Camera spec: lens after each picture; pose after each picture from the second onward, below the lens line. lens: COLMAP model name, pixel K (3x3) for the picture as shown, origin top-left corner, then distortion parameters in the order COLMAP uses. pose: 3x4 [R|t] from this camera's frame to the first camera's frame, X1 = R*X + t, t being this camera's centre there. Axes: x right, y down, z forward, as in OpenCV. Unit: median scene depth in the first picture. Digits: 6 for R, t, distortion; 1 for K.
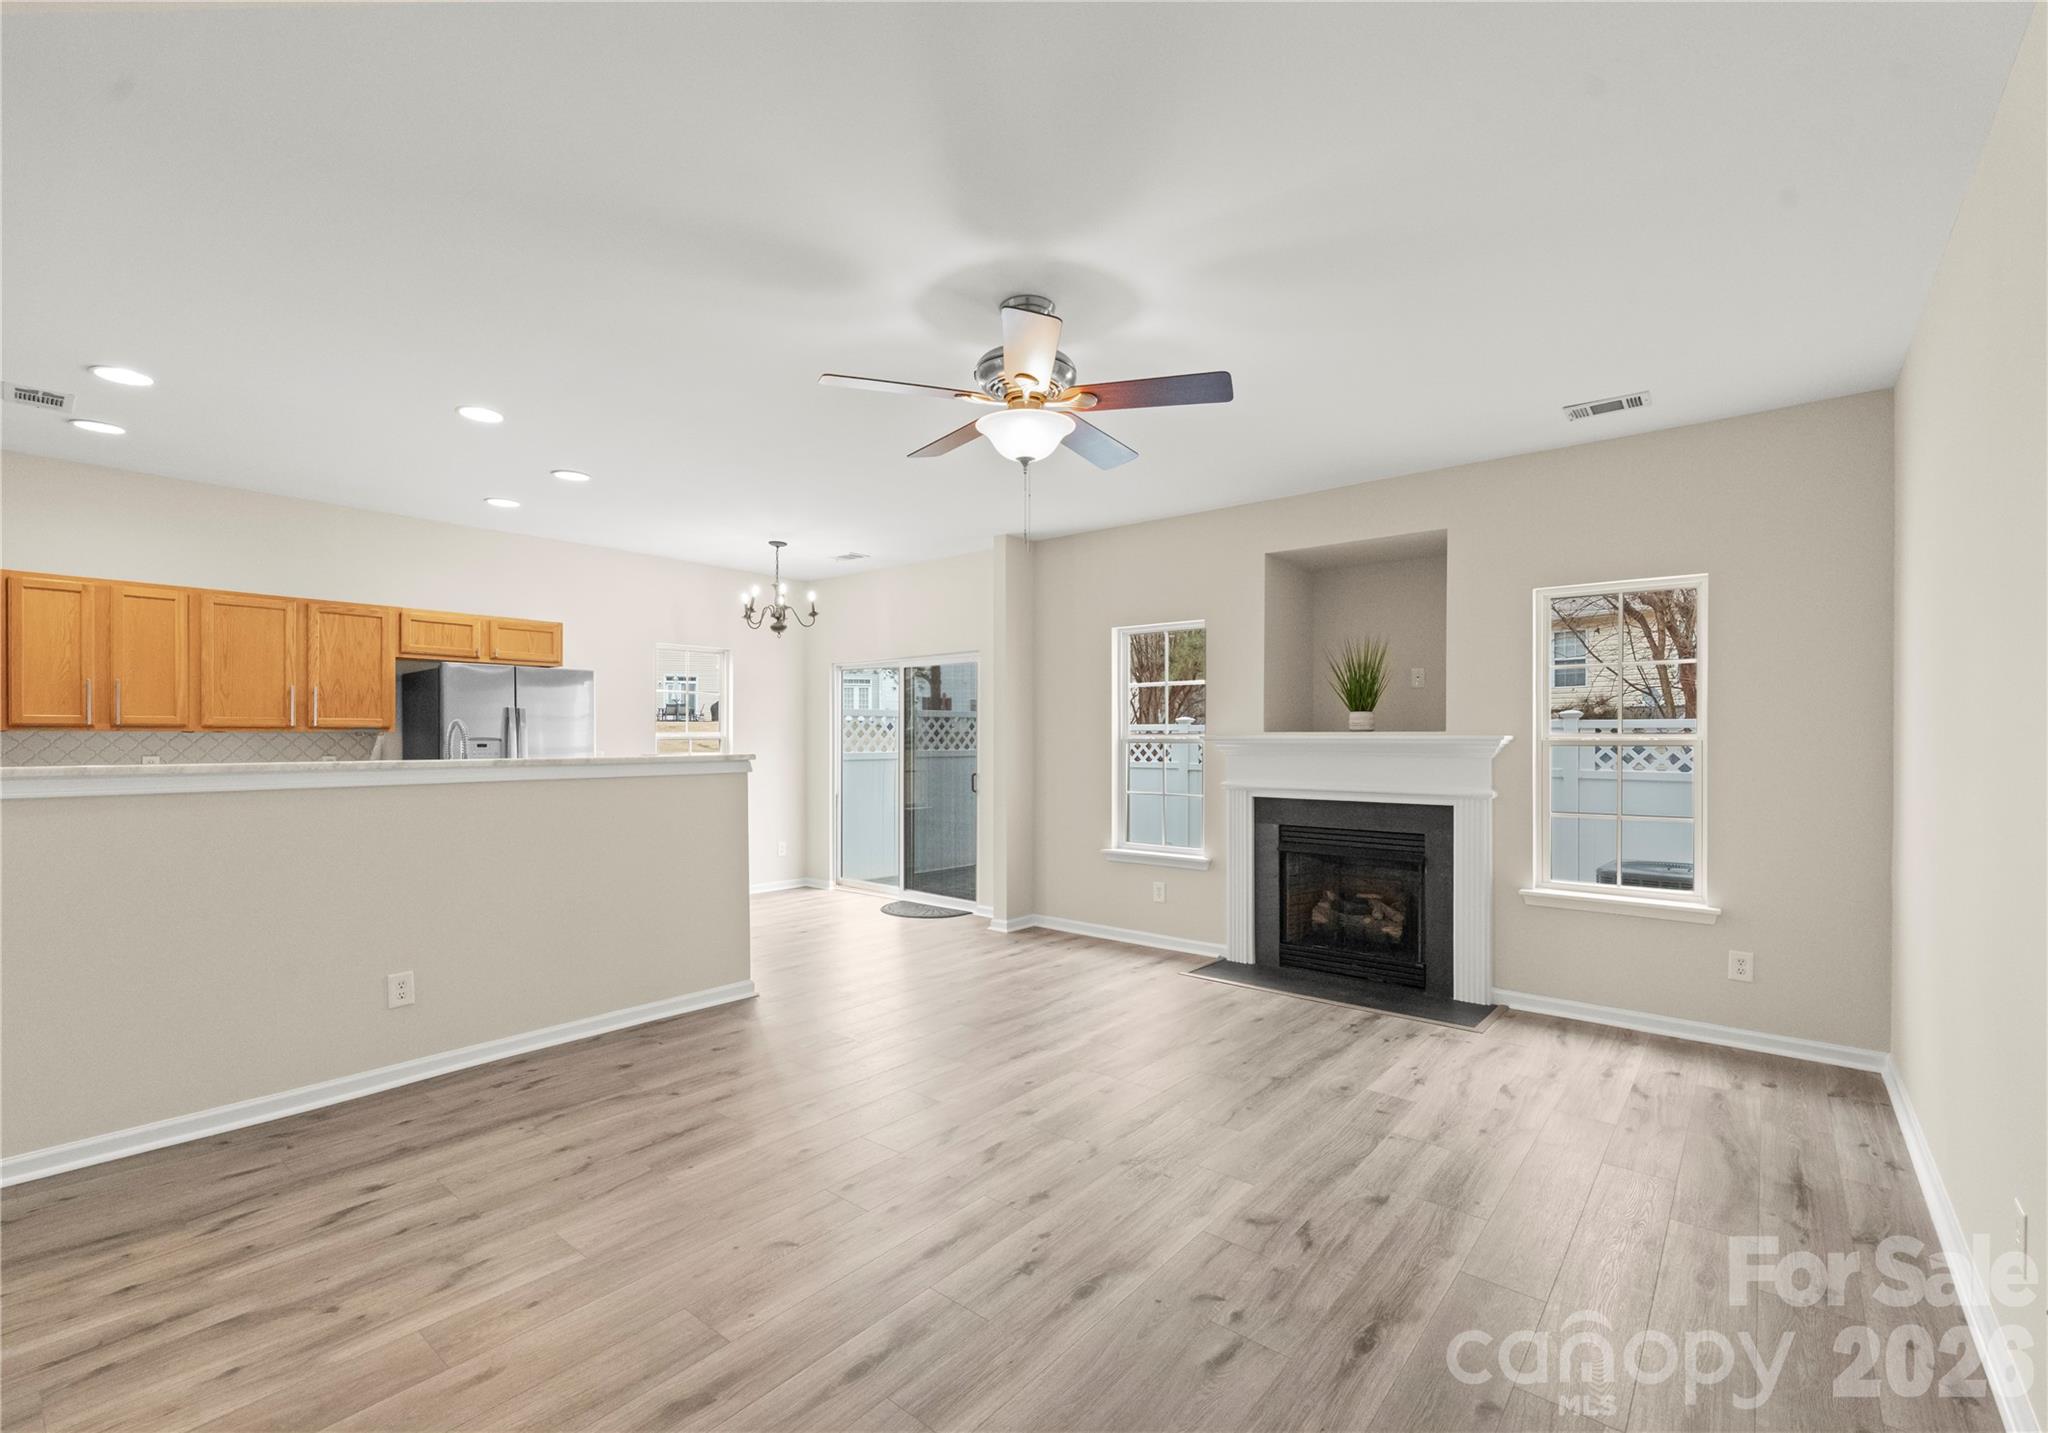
lens RADIAL K [[905.4, 0, 1009.5], [0, 905.4, 736.8], [0, 0, 1]] dist [0.000603, -0.000098]
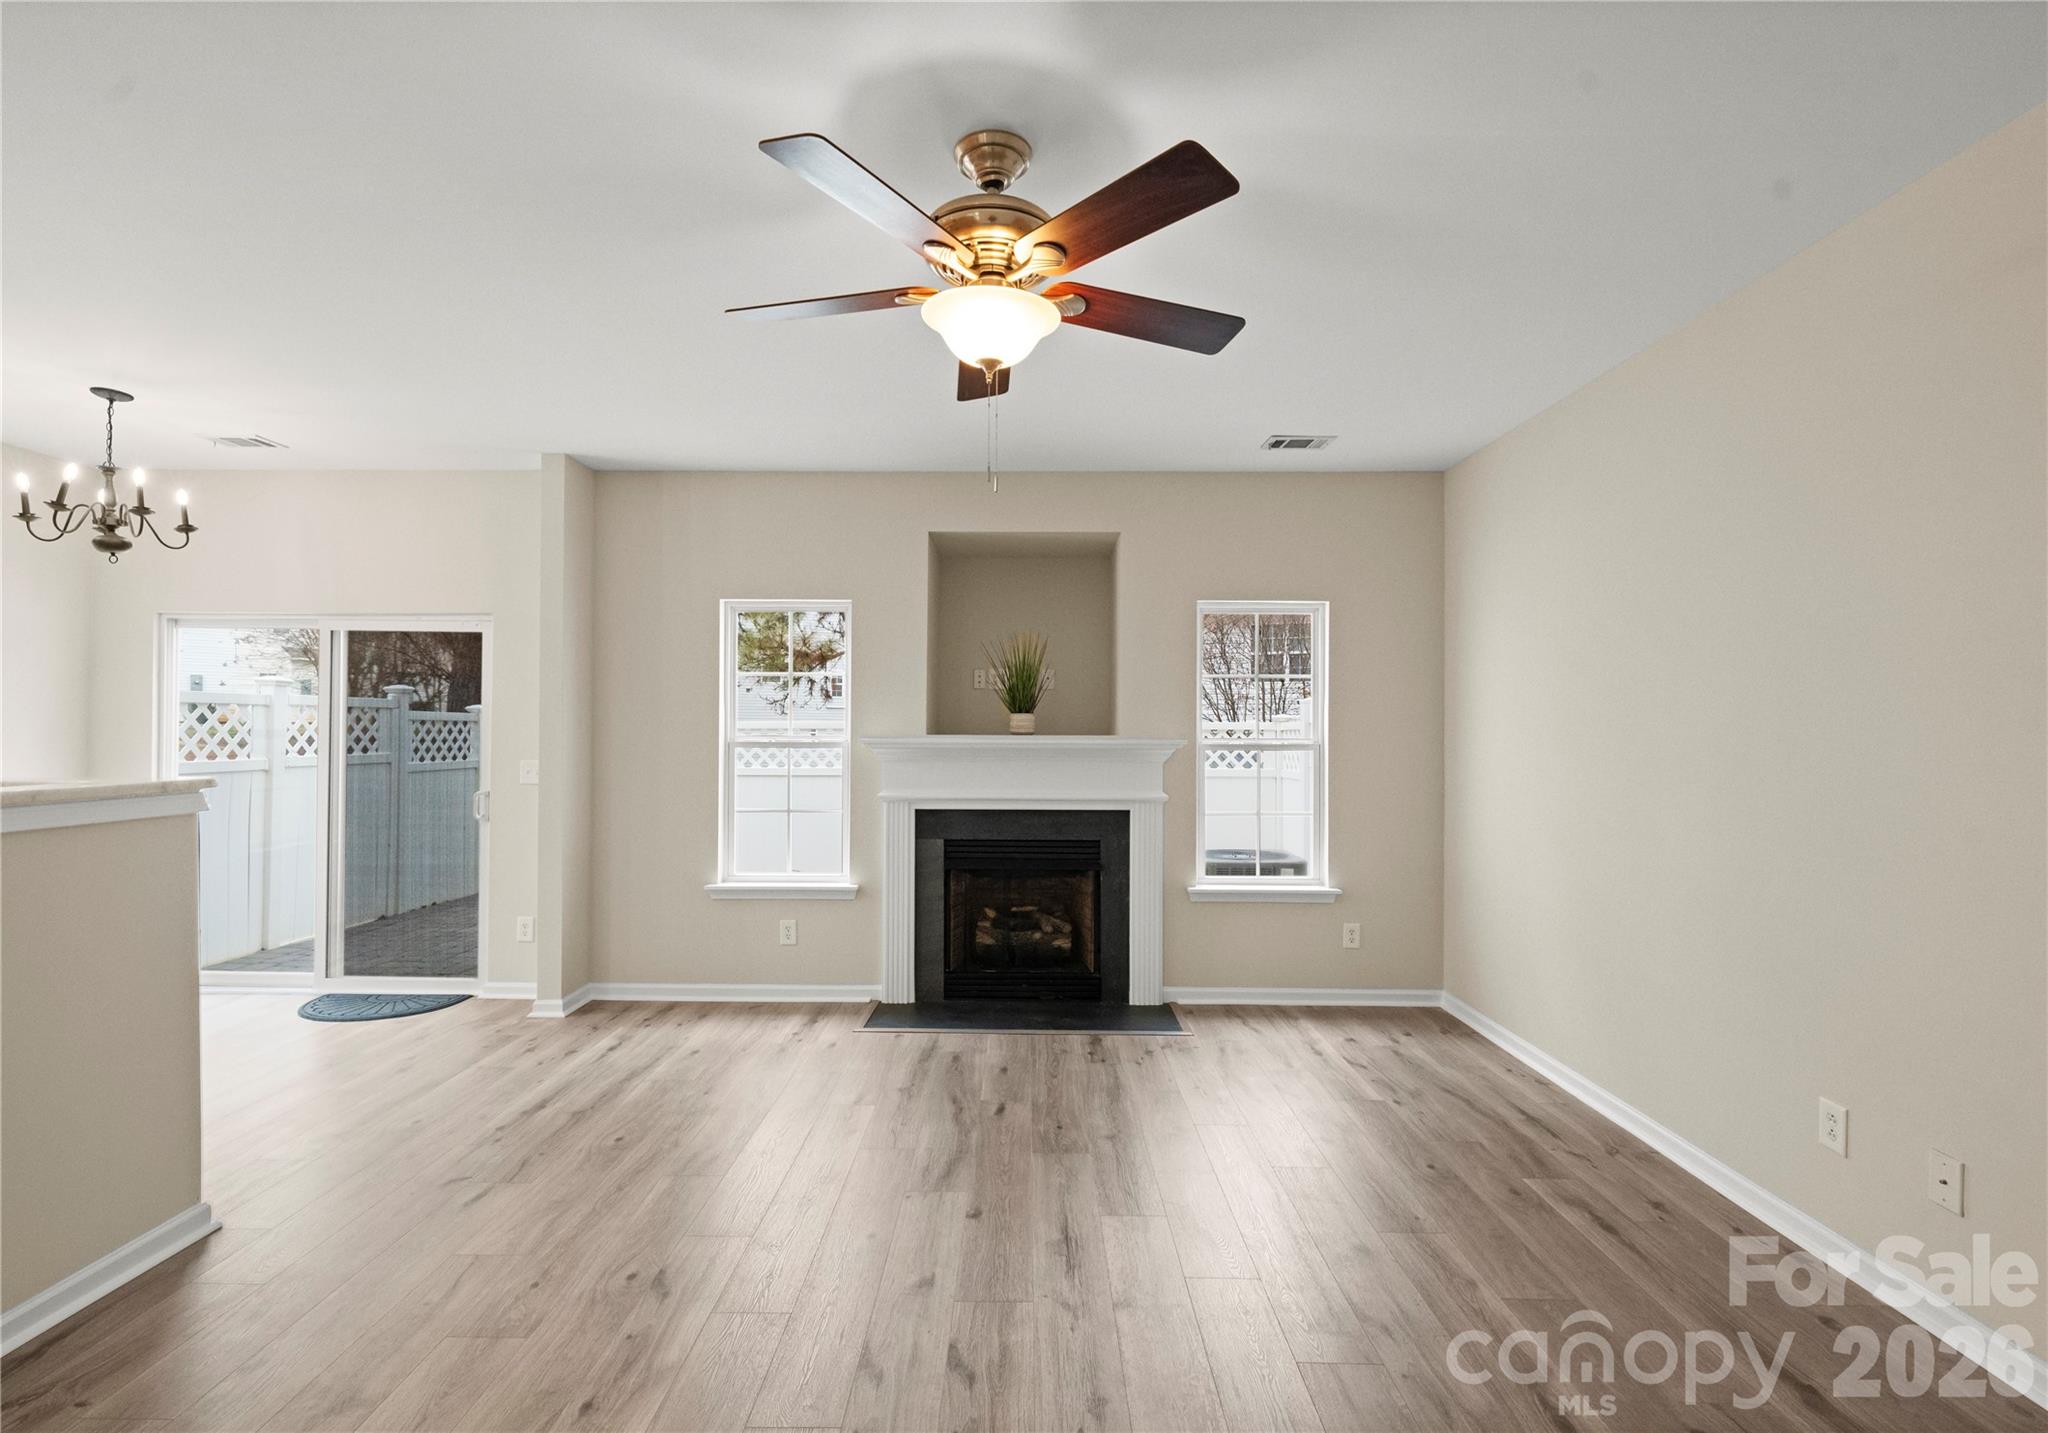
lens RADIAL K [[964.0, 0, 1017.9], [0, 964.0, 723.2], [0, 0, 1]] dist [-0.000742, -0.000588]
pose [[0.770205, 0.008224, 0.637743, -0.270464], [-0.004437, 0.999962, -0.007537, -0.010939], [-0.637781, 0.002975, 0.770212, 0.248132]]
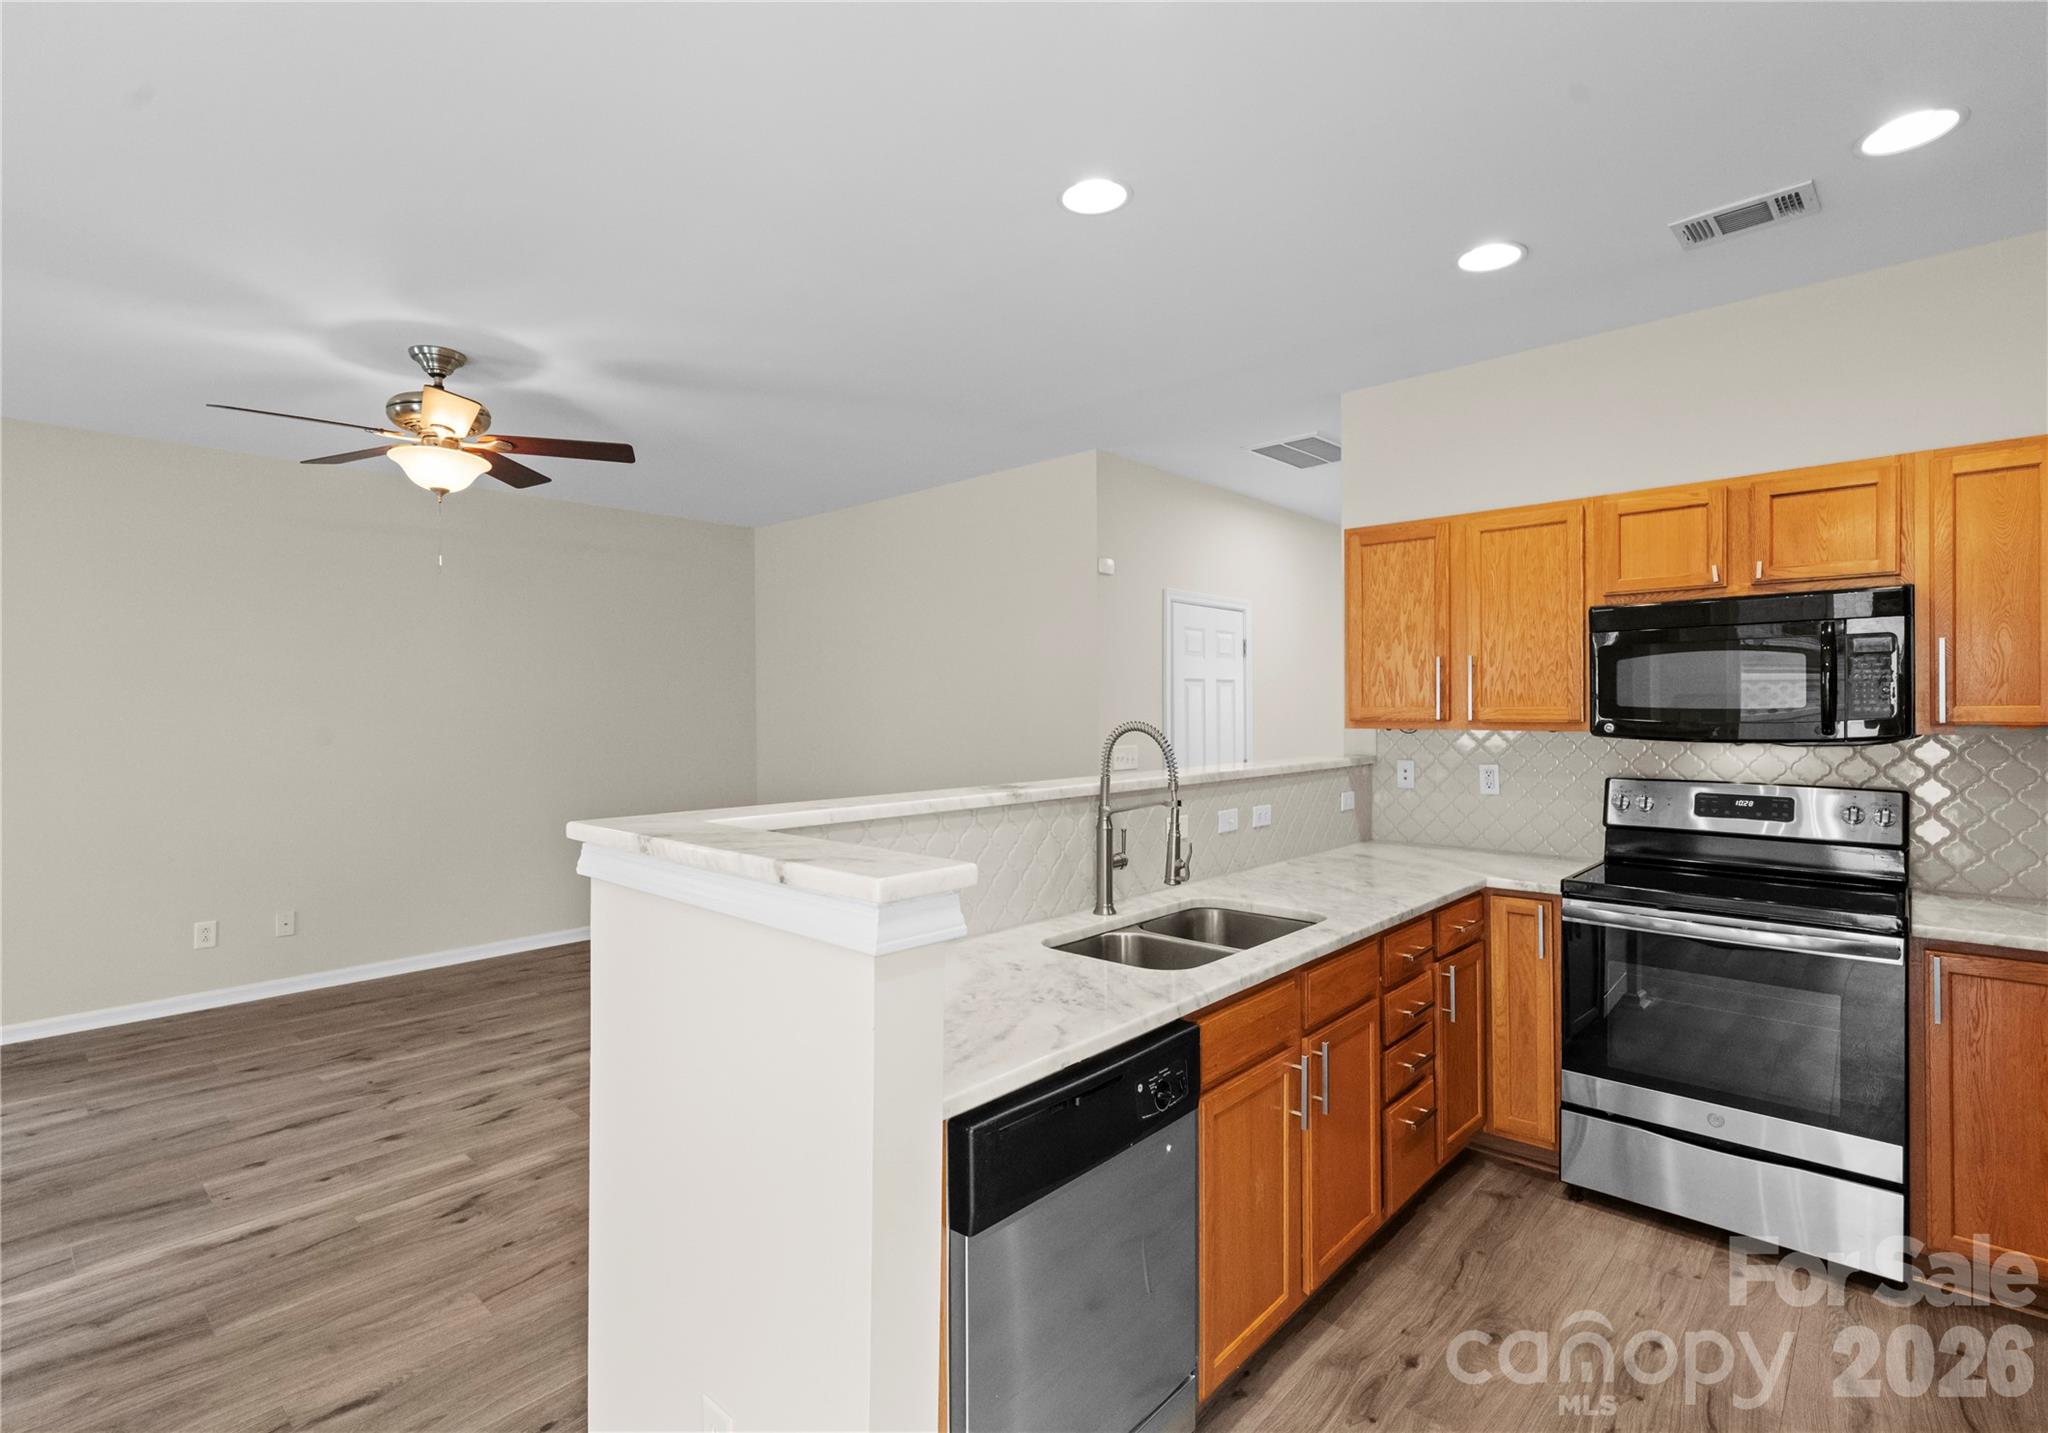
lens RADIAL K [[965.3, 0, 1021.9], [0, 965.3, 712.9], [0, 0, 1]] dist [0.001108, 0.000038]
pose [[-0.999326, 0.003523, 0.036531, -0.451854], [0.003722, 0.999979, 0.005371, -0.023244], [-0.036511, 0.005503, -0.999318, 1.319236]]
